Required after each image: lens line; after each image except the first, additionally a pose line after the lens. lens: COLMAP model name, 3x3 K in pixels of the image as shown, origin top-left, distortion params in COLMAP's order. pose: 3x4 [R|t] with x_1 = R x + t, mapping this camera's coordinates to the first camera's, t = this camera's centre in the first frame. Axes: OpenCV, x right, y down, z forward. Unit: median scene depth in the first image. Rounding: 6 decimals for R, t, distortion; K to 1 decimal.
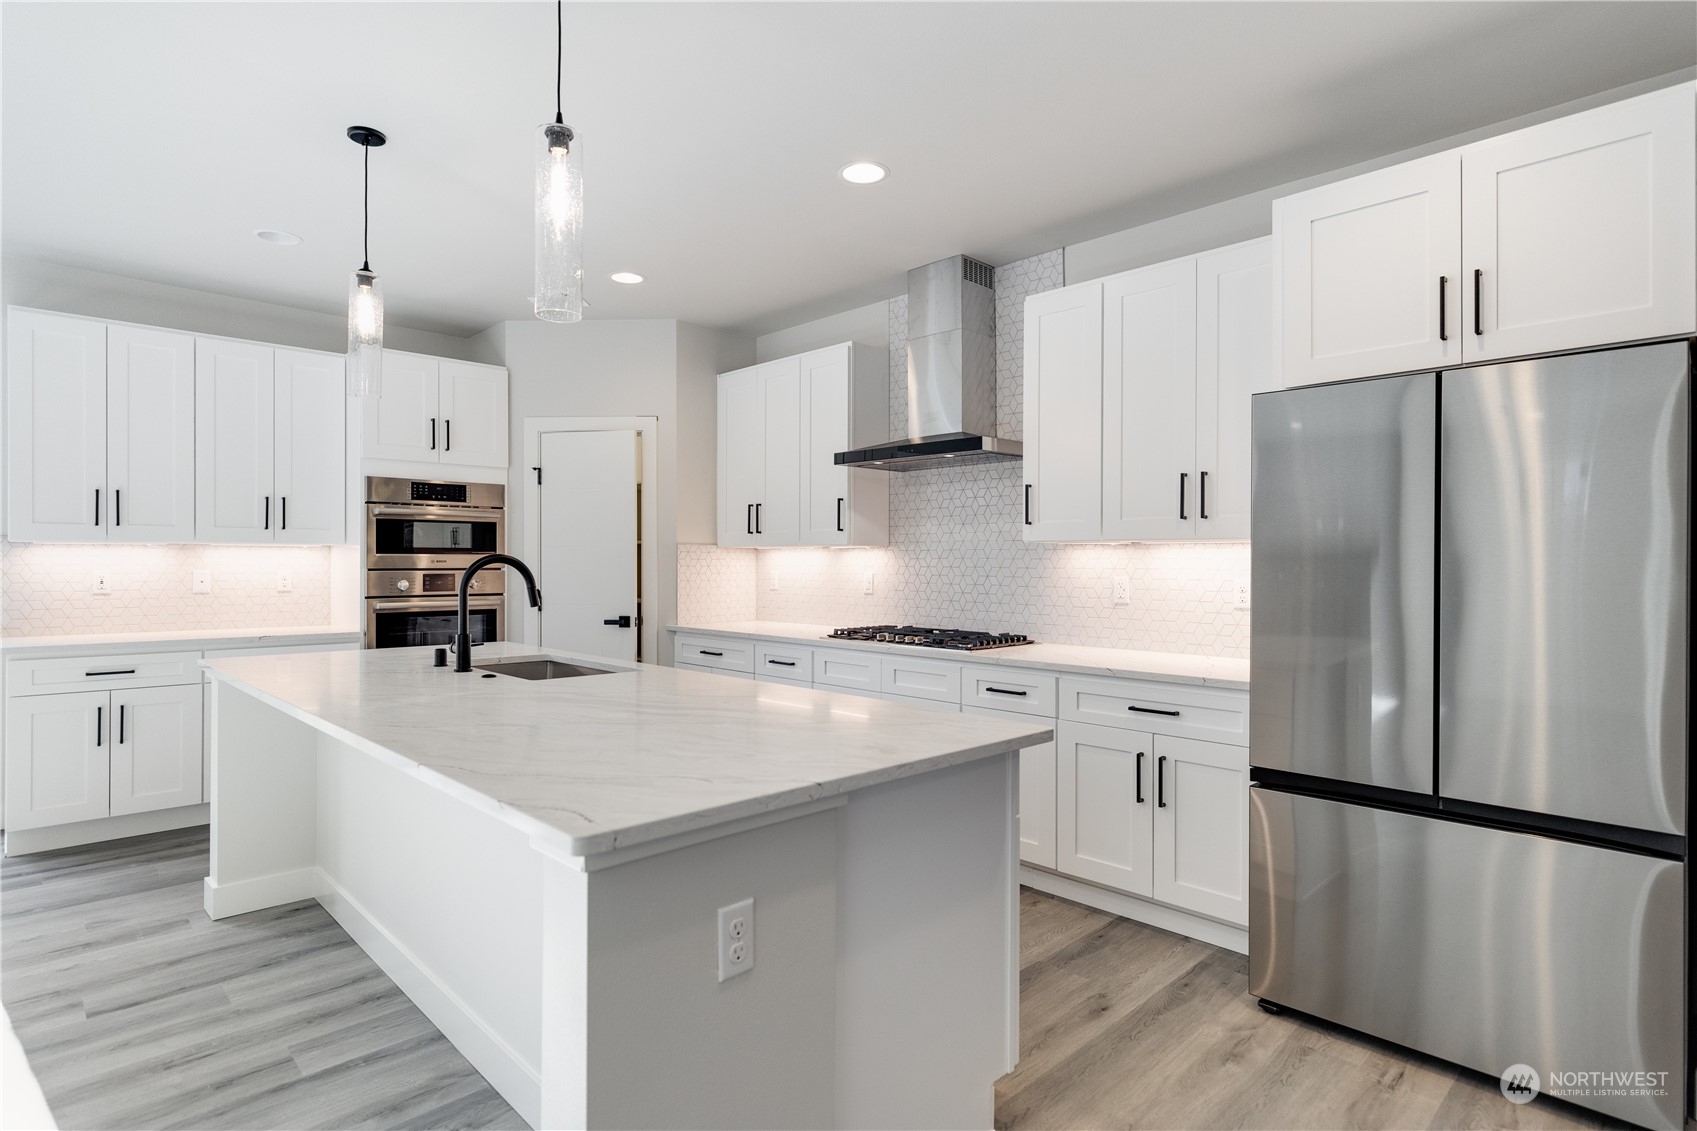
lens RADIAL K [[902.9, 0, 839.2], [0, 902.9, 562.5], [0, 0, 1]] dist [0.017683, -0.000744]
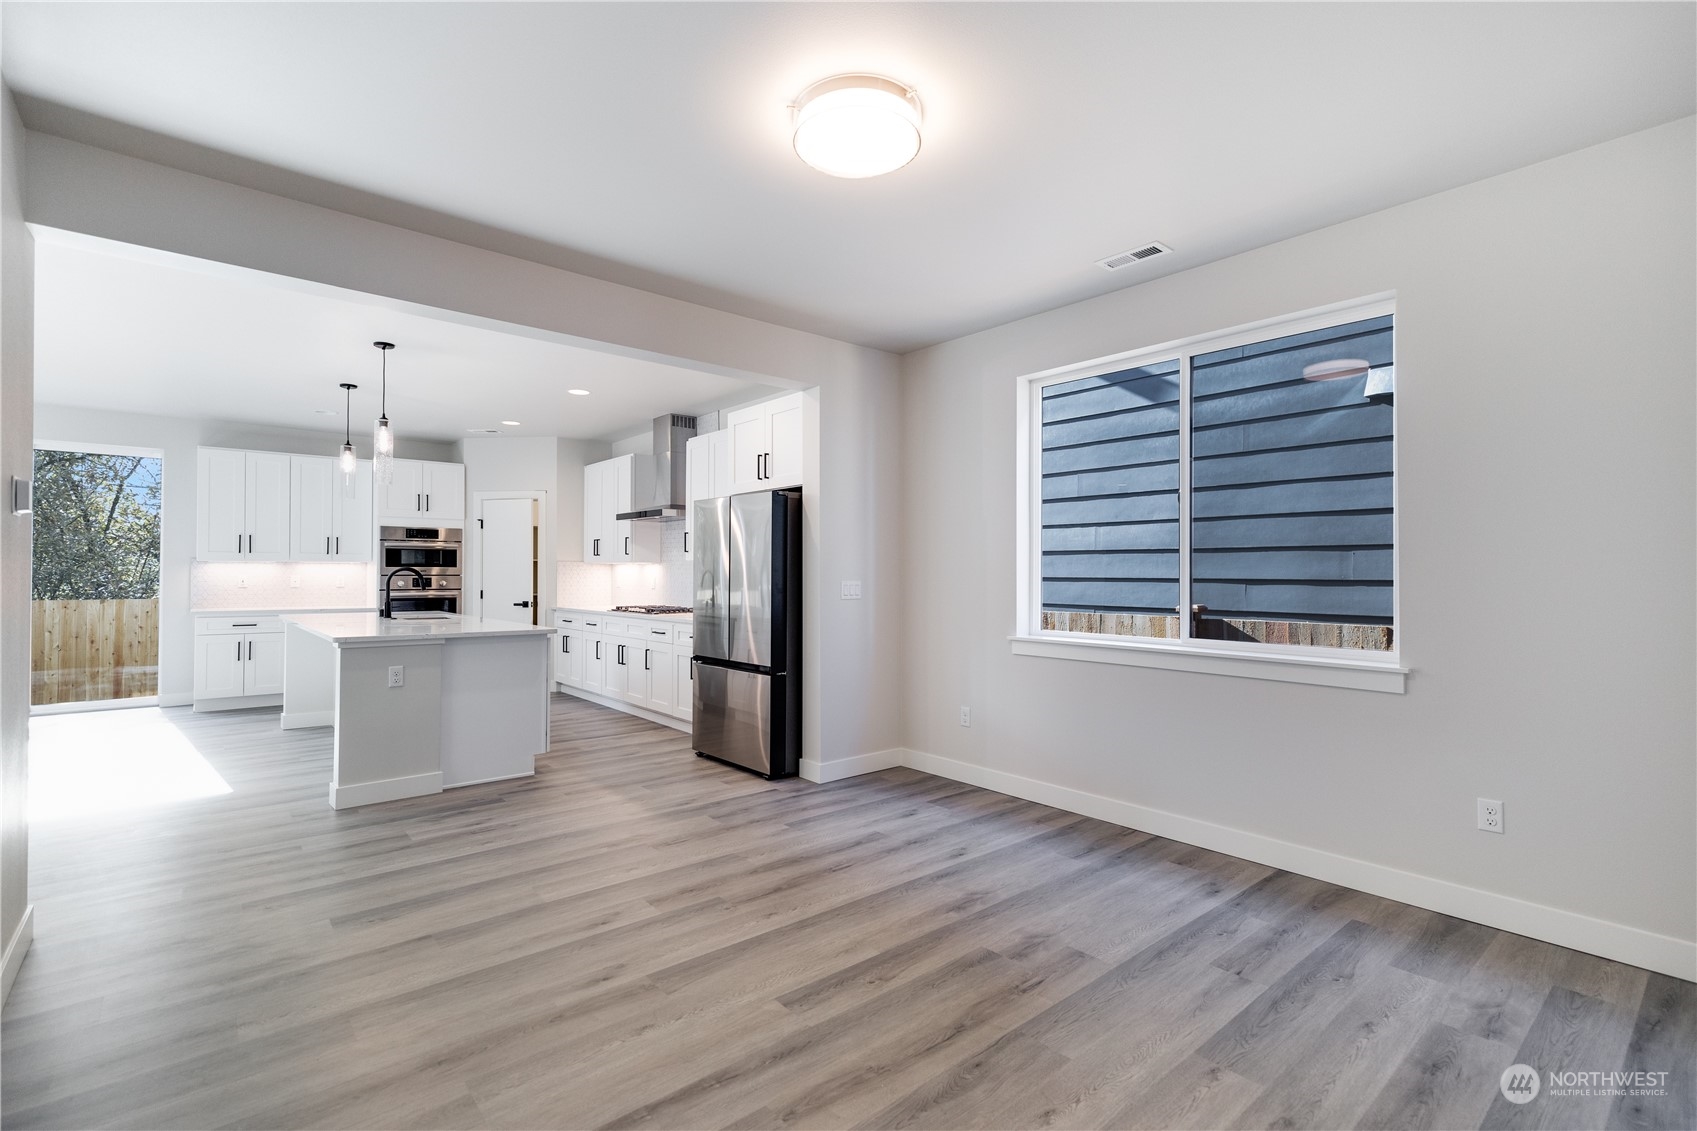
lens RADIAL K [[770.6, 0, 859.3], [0, 770.6, 567.0], [0, 0, 1]] dist [0.017371, 0.000187]
pose [[0.999113, -0.000906, -0.042108, 0.544496], [0.000538, 0.999962, -0.008751, 0.005232], [0.042115, 0.008721, 0.999075, -0.573987]]
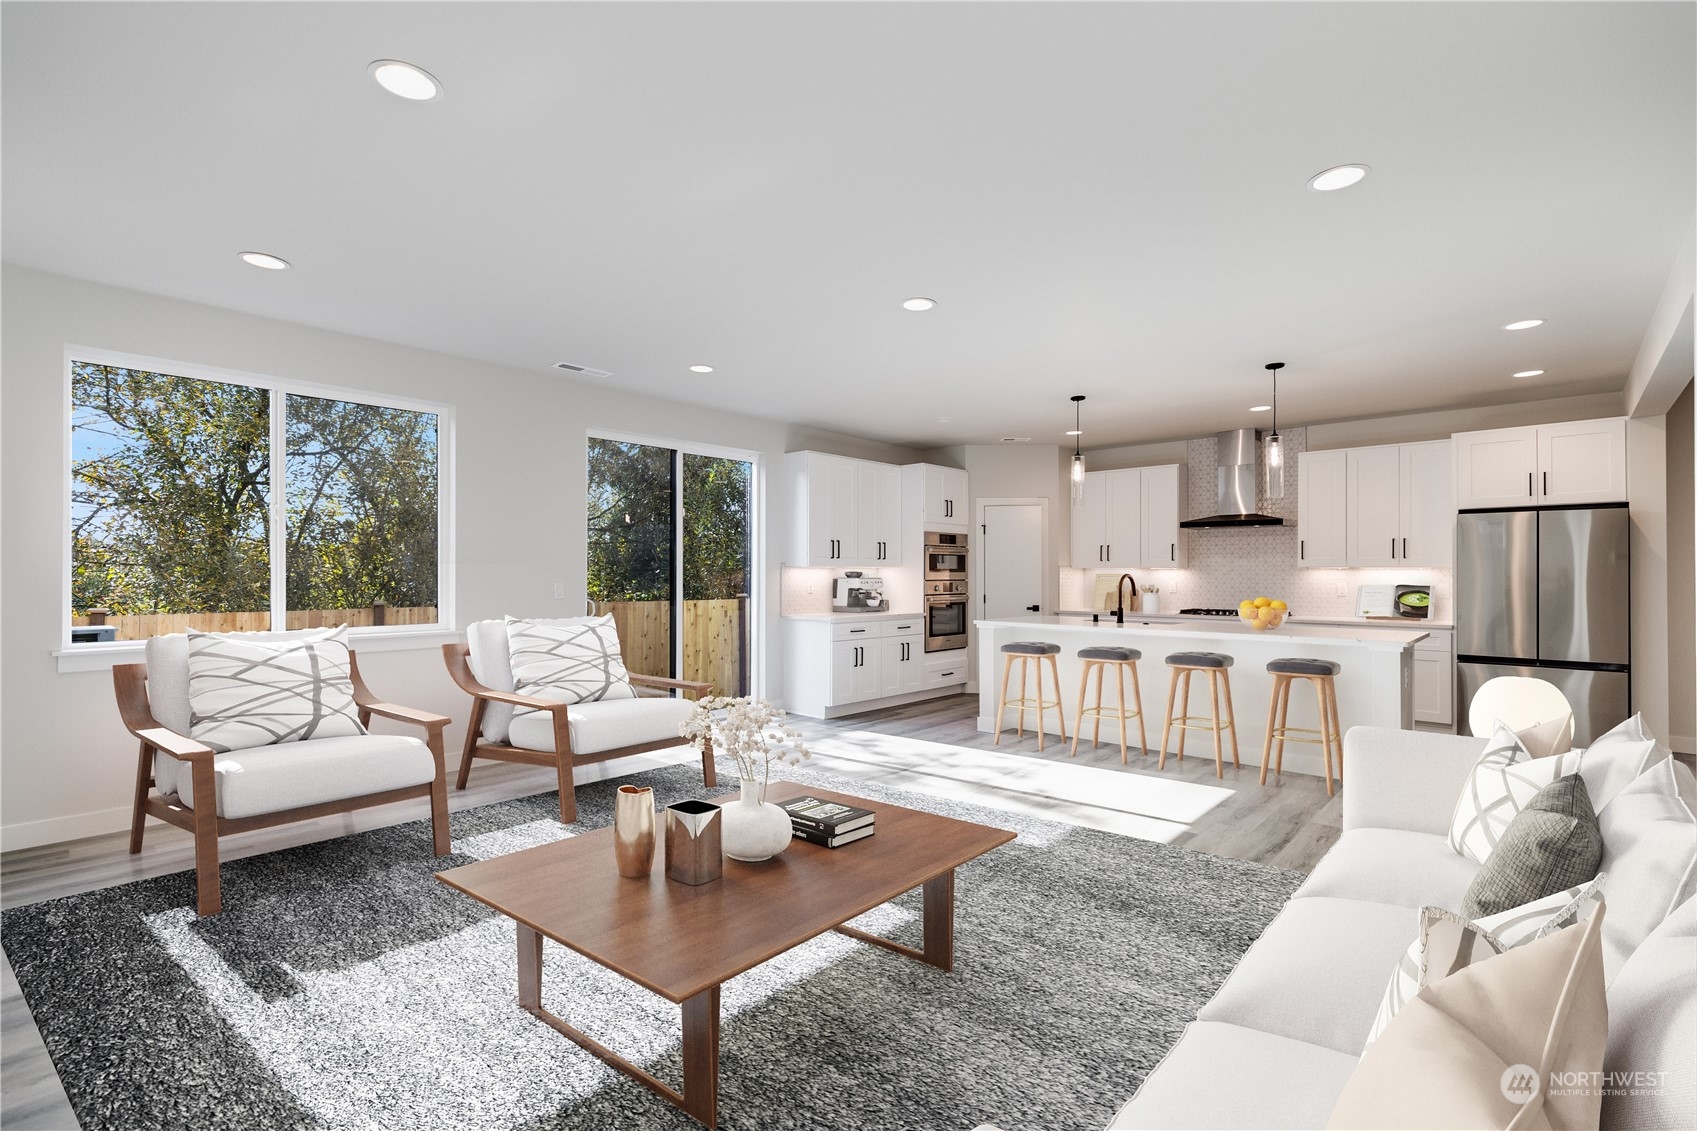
lens RADIAL K [[770.6, 0, 849.2], [0, 770.6, 570.3], [0, 0, 1]] dist [0.017371, 0.000187]
pose [[0.997636, 0.001692, 0.068697, -0.797283], [-0.001386, 0.999989, -0.004501, -0.005012], [-0.068704, 0.004395, 0.997627, -0.612817]]
